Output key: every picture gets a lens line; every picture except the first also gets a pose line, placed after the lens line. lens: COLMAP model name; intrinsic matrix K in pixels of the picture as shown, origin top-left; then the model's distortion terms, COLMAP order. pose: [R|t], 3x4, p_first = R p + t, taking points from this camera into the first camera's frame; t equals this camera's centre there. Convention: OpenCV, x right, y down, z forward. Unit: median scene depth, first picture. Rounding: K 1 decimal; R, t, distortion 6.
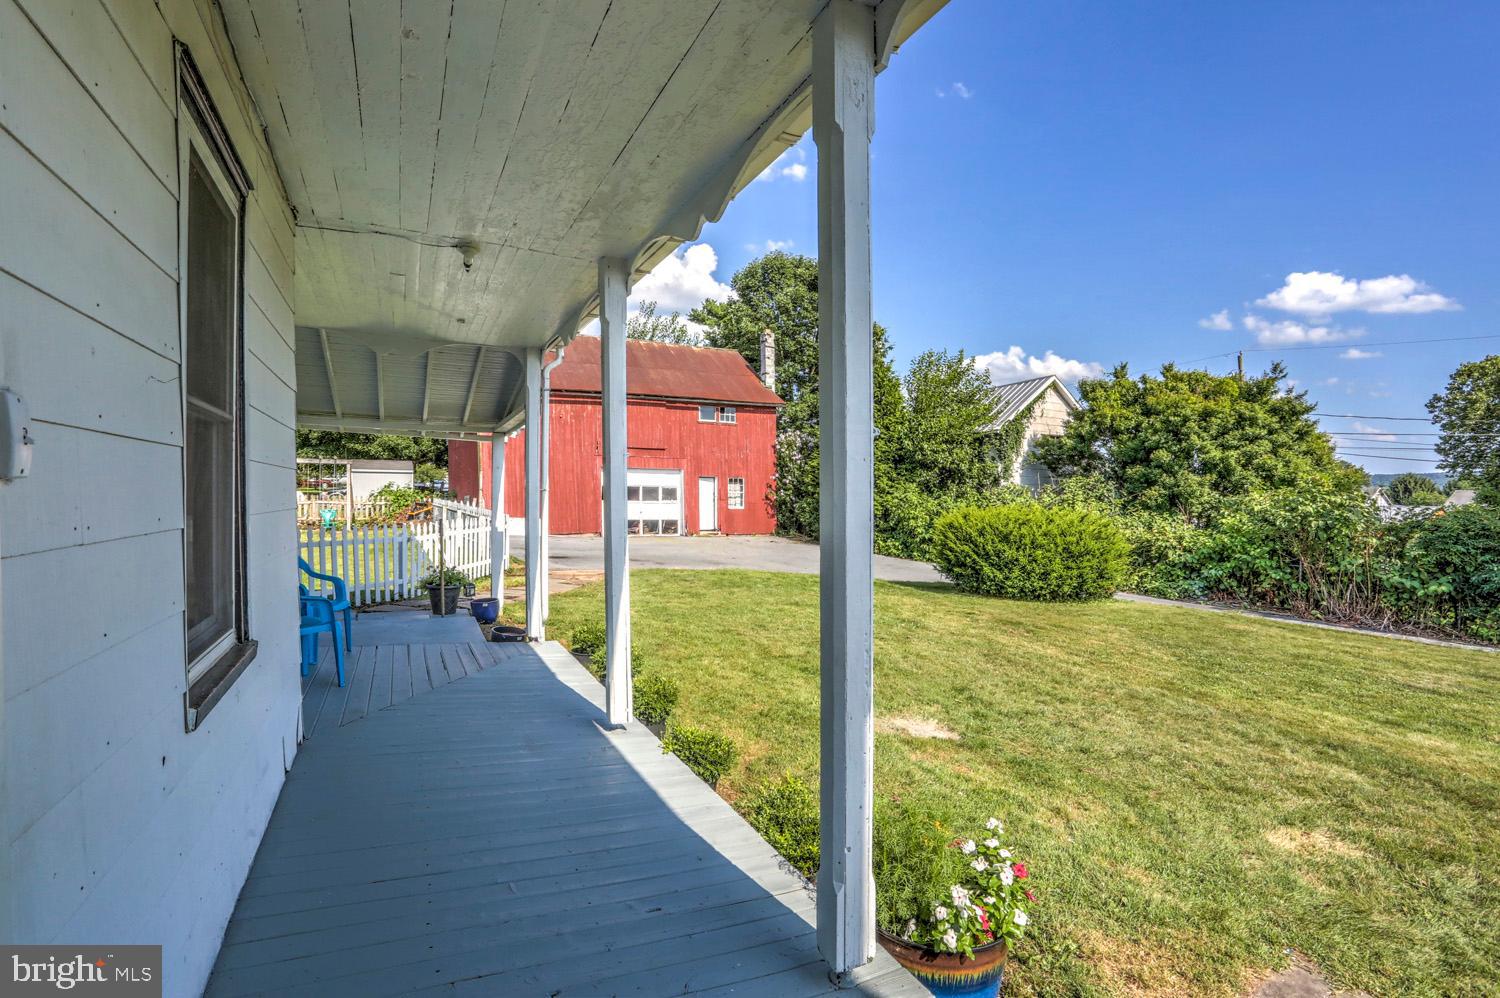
lens RADIAL K [[763.1, 0, 757.1], [0, 763.1, 497.8], [0, 0, 1]] dist [-0.070655, 0.000215]
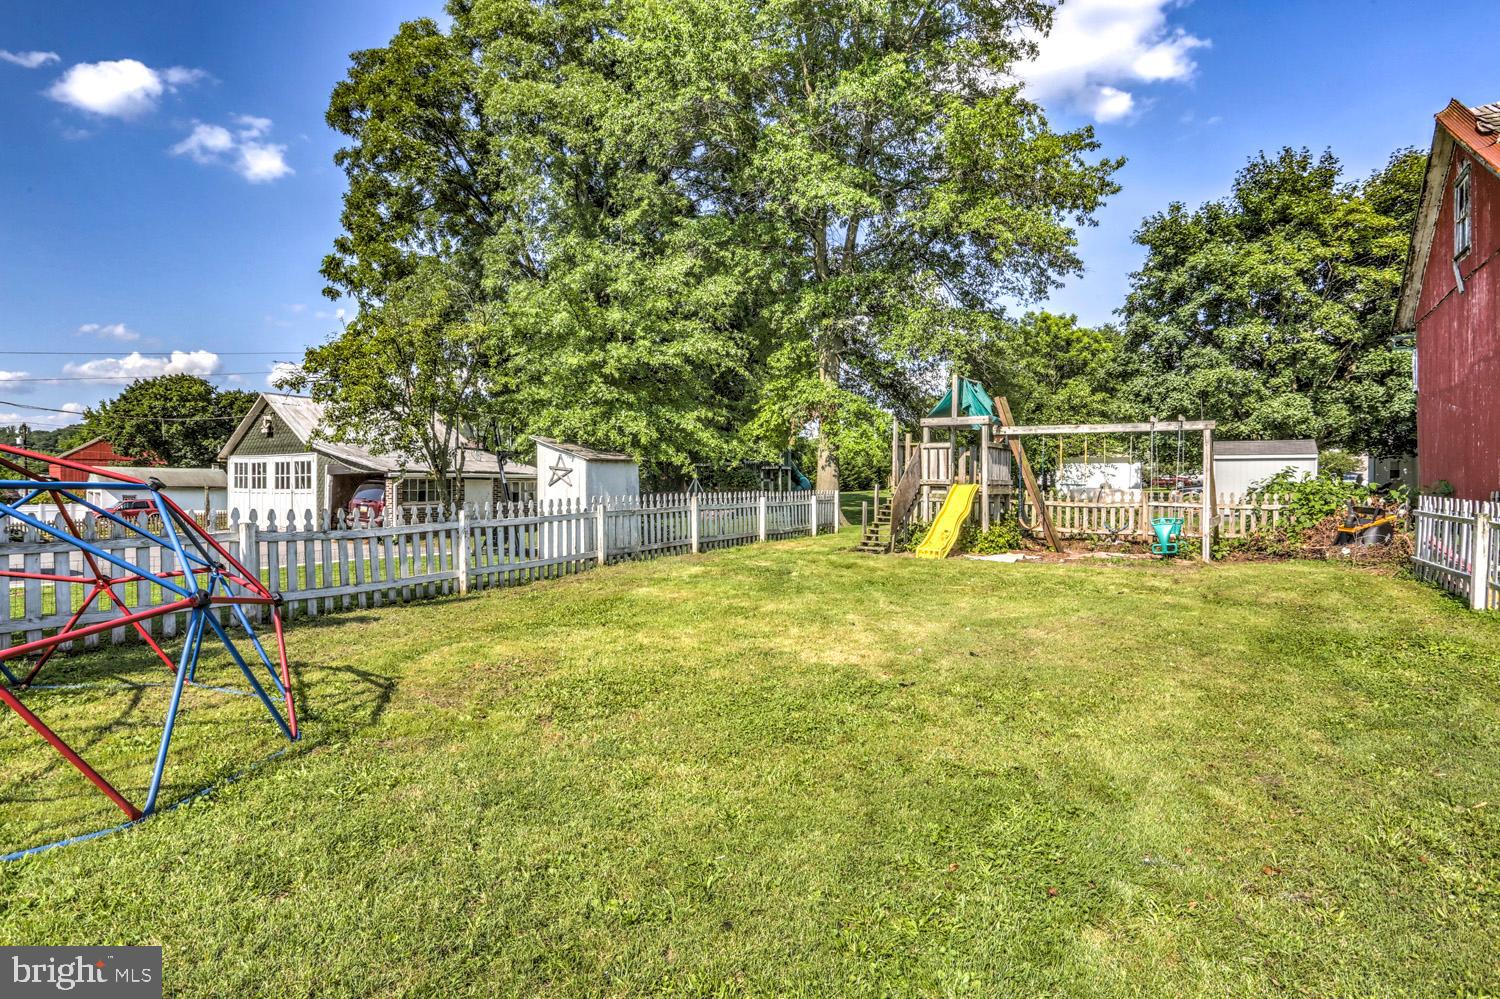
lens RADIAL K [[786.2, 0, 755.3], [0, 786.2, 500.9], [0, 0, 1]] dist [-0.071128, 0.031439]
pose [[0.509046, 0.004937, -0.860725, -0.214560], [-0.005753, 0.999981, 0.002334, 0.003584], [0.860720, 0.003764, 0.509065, 0.398980]]
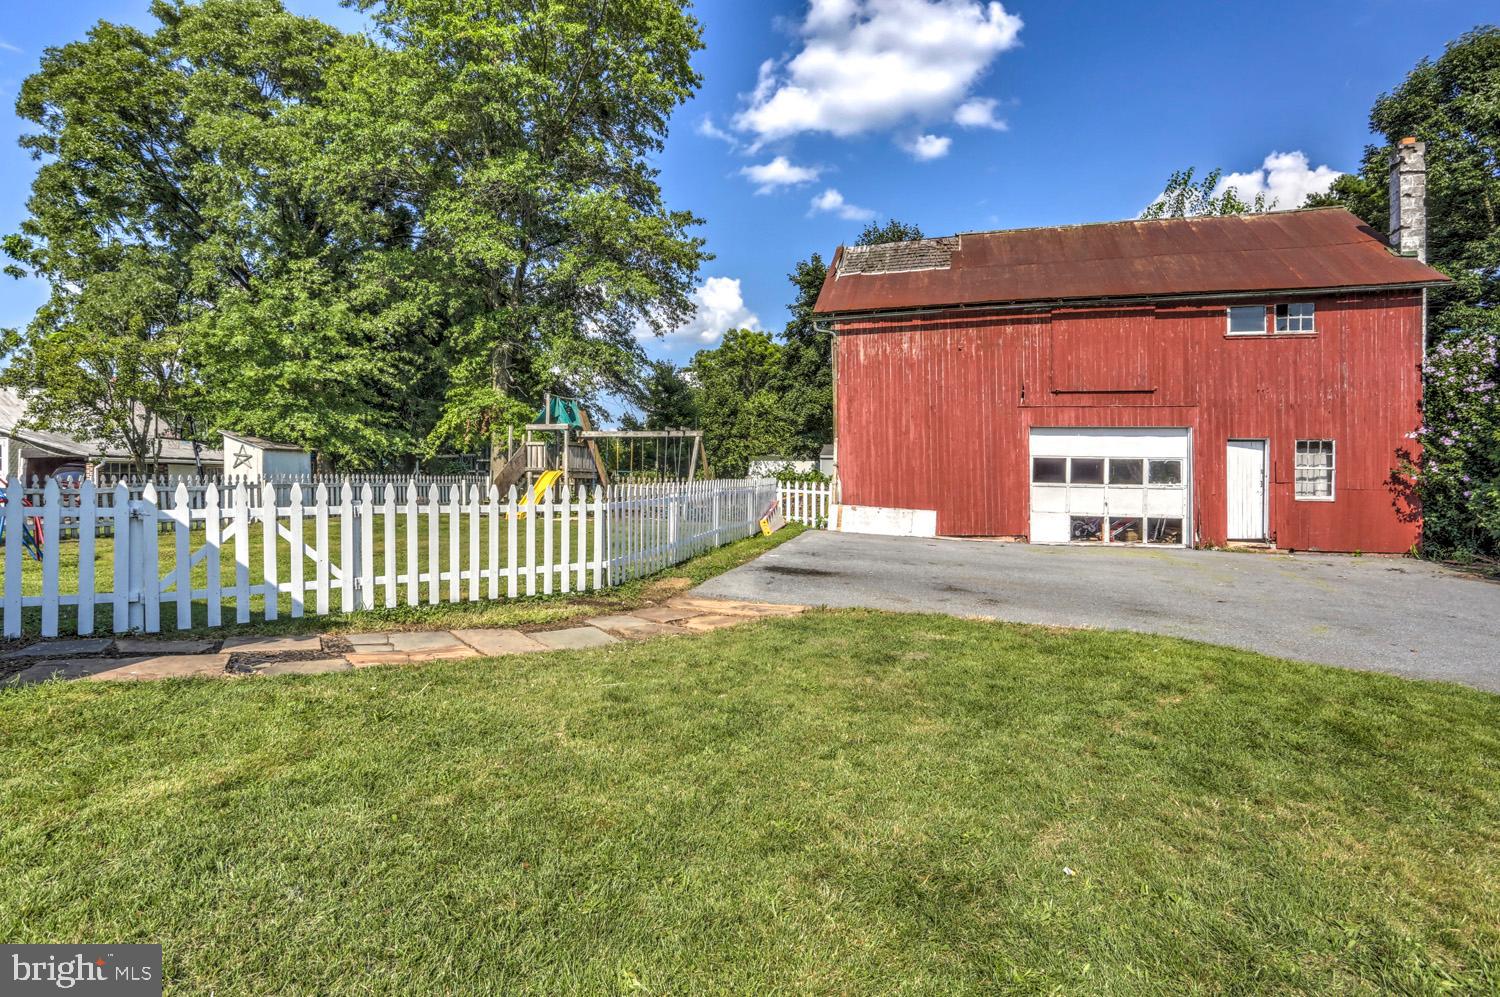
lens RADIAL K [[800.9, 0, 742.9], [0, 800.9, 493.7], [0, 0, 1]] dist [-0.058632, 0.037340]
pose [[0.711765, 0.003655, -0.702408, 0.069618], [-0.010522, 0.999930, -0.005460, 0.017011], [0.702339, 0.011277, 0.711754, 0.368353]]
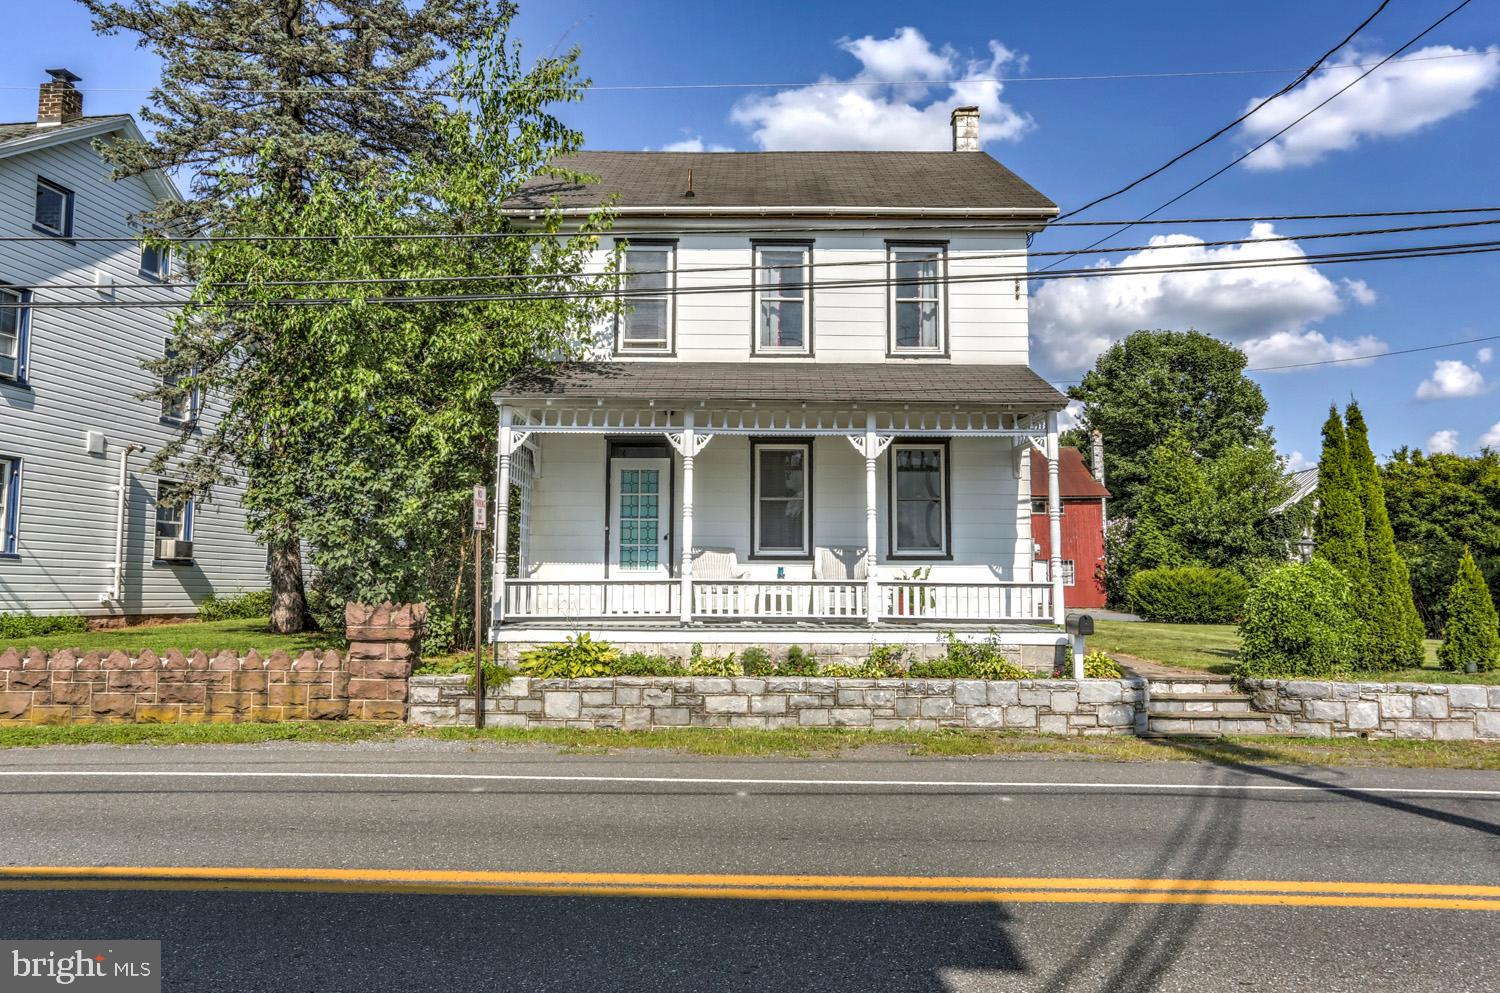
lens RADIAL K [[1116.3, 0, 750.0], [0, 1116.3, 496.5], [0, 0, 1]] dist [0.002287, 0.000419]
pose [[0.900242, -0.048192, -0.432715, 0.291416], [0.006080, 0.995150, -0.098184, 0.044678], [0.435348, 0.085758, 0.896168, -0.796243]]
